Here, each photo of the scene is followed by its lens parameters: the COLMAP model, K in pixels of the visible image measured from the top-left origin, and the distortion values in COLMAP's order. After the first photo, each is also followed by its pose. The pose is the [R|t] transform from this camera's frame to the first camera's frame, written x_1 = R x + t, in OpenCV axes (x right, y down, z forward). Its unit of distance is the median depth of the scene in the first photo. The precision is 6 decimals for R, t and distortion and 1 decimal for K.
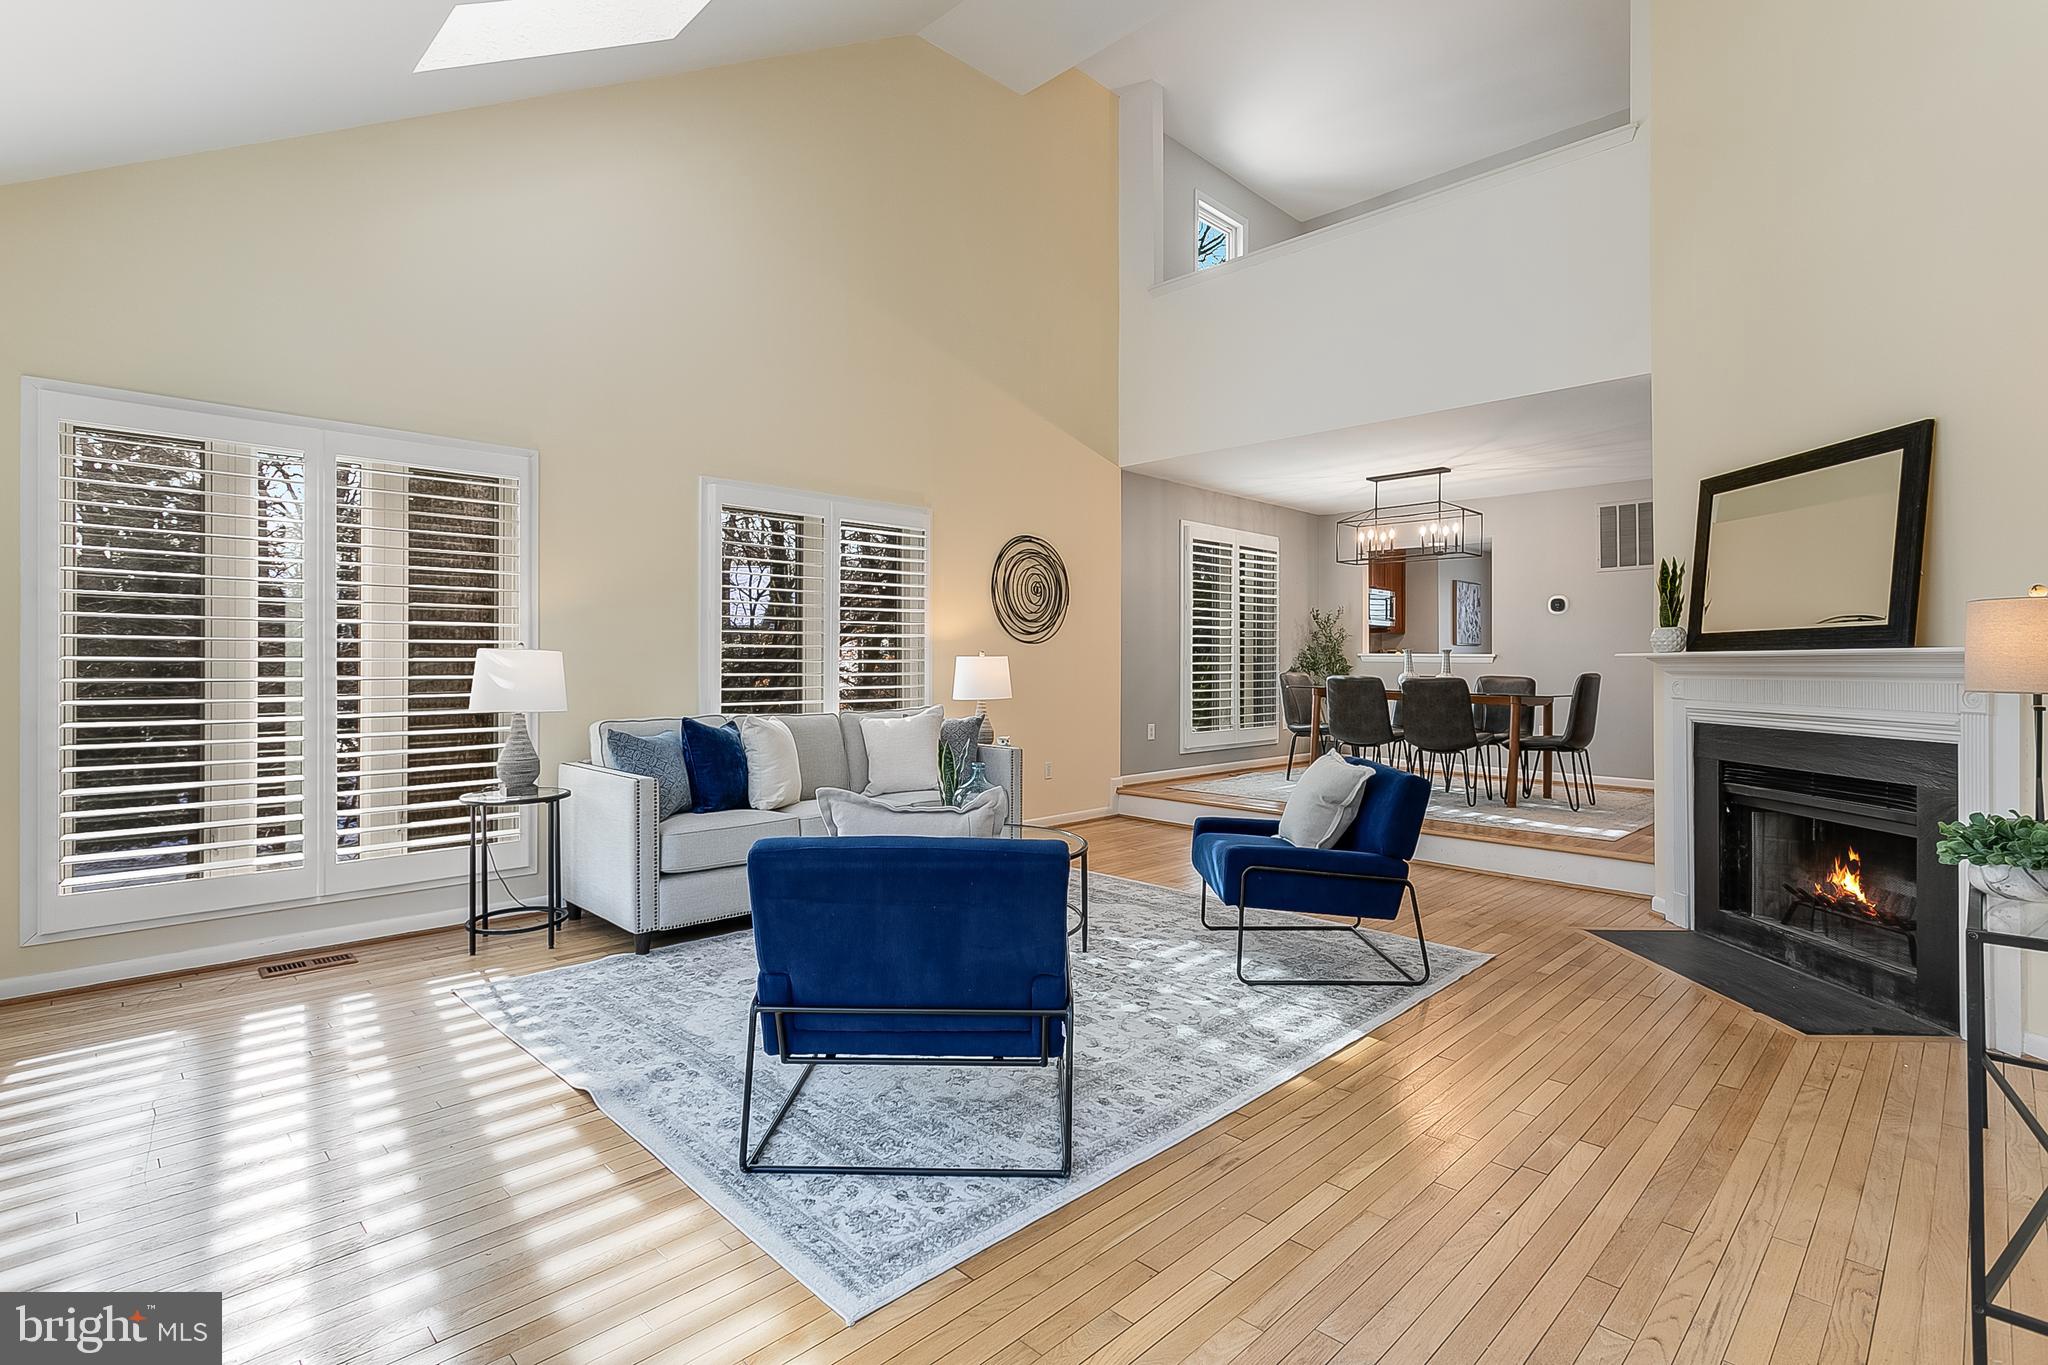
lens RADIAL K [[974.6, 0, 1040.1], [0, 974.6, 661.2], [0, 0, 1]] dist [-0.001924, -0.000221]
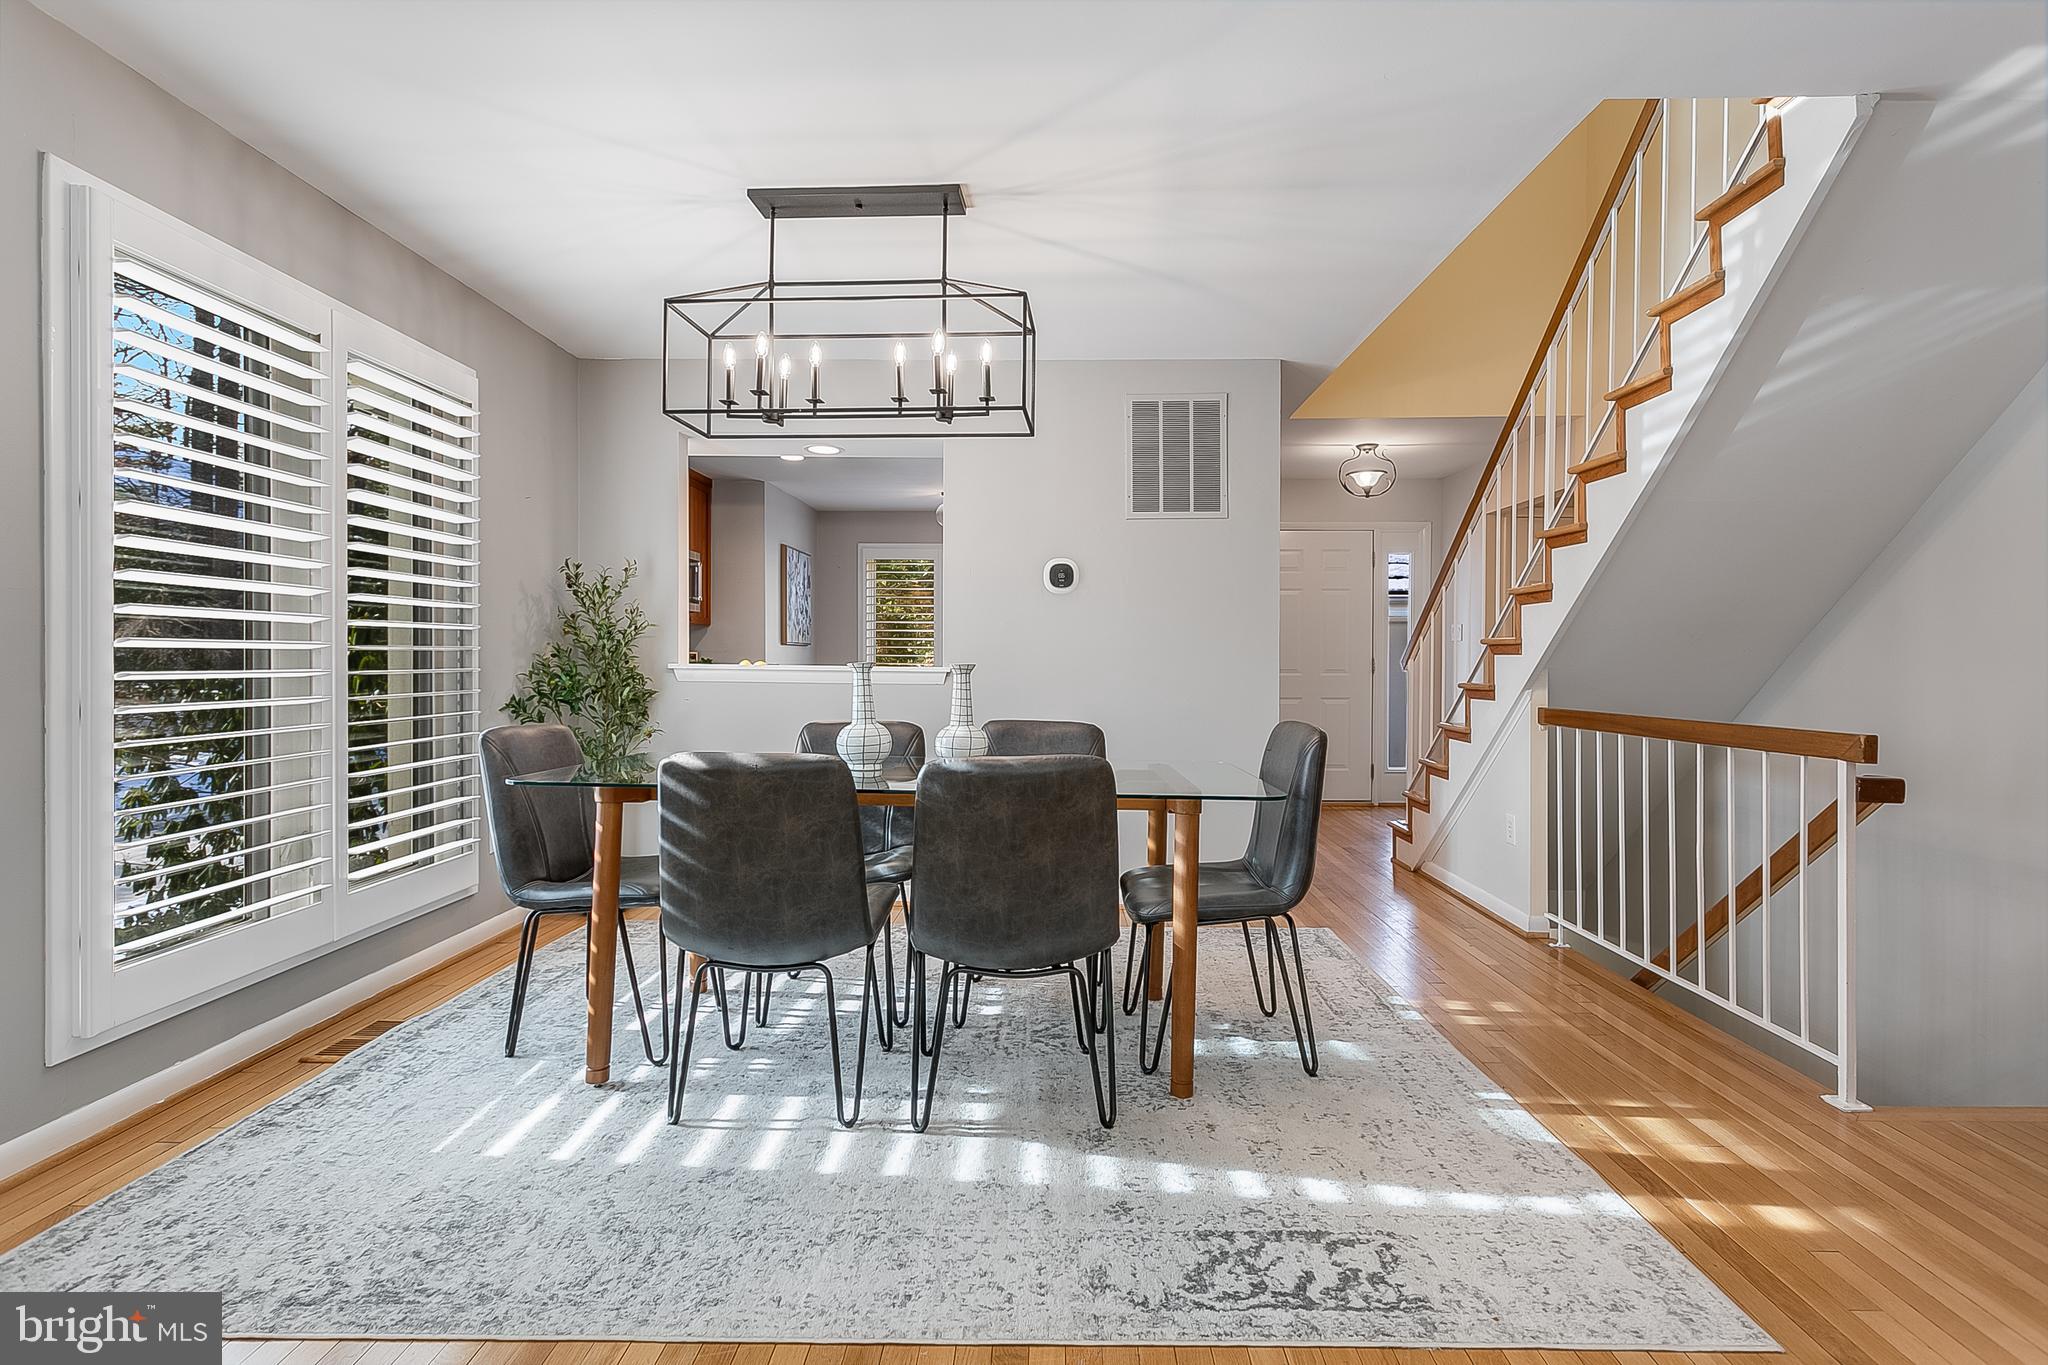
lens RADIAL K [[963.4, 0, 1037.0], [0, 963.4, 668.8], [0, 0, 1]] dist [0.001806, 0.000515]
pose [[0.719633, -0.007934, 0.694310, 0.183012], [-0.001795, 0.999910, 0.013286, -0.016285], [-0.694353, -0.010807, 0.719554, 0.752296]]
